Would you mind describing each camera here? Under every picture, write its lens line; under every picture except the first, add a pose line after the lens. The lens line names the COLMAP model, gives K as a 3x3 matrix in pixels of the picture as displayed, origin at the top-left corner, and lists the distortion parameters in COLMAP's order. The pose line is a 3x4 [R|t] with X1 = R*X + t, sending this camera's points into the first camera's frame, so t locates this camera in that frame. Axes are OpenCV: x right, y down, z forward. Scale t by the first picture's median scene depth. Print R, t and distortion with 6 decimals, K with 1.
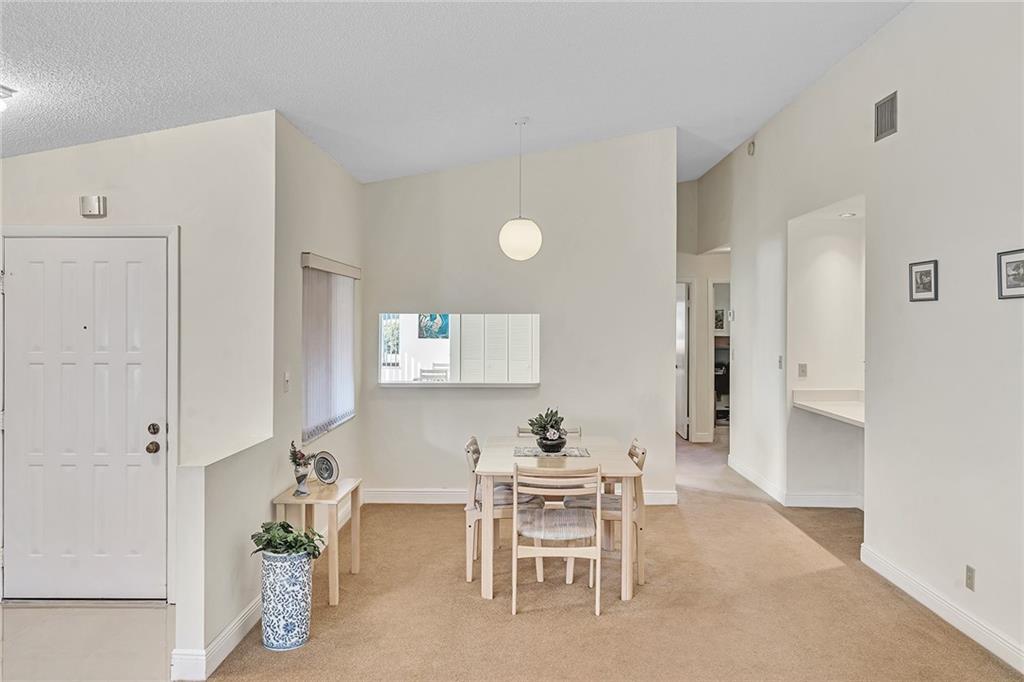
lens RADIAL K [[783.6, 0, 512.0], [0, 783.6, 341.0], [0, 0, 1]] dist [0.001983, 0.000352]
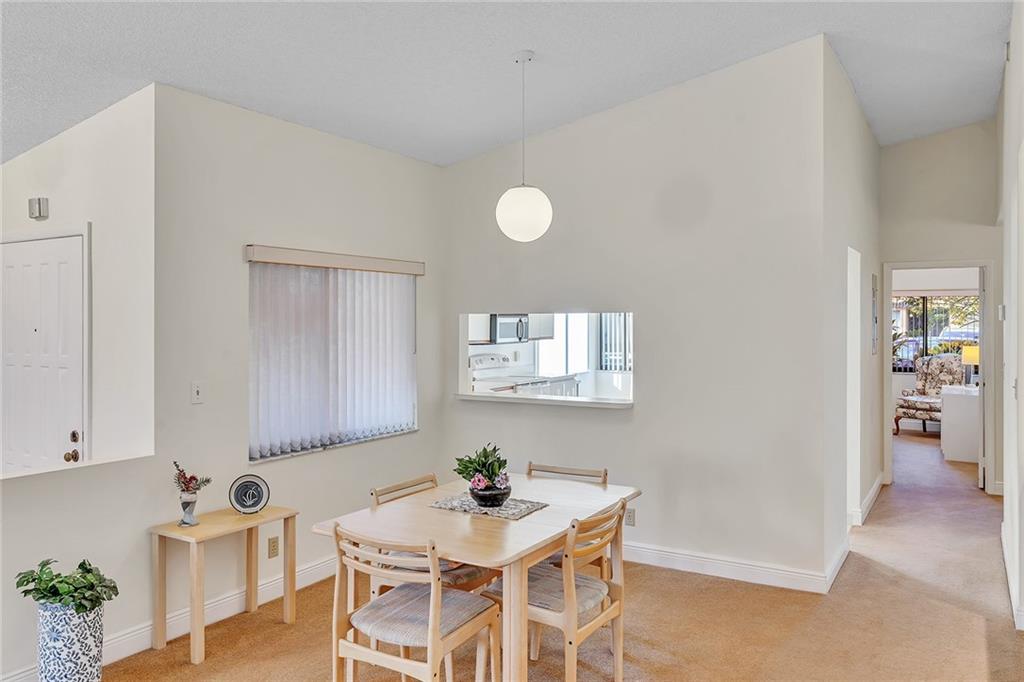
lens RADIAL K [[768.5, 0, 512.0], [0, 768.5, 330.5], [0, 0, 1]] dist [-0.001353, 0.004095]
pose [[0.866668, 0.003718, -0.498872, 0.461028], [-0.009592, 0.999912, -0.009211, -0.013084], [0.498794, 0.012768, 0.866627, 0.443467]]
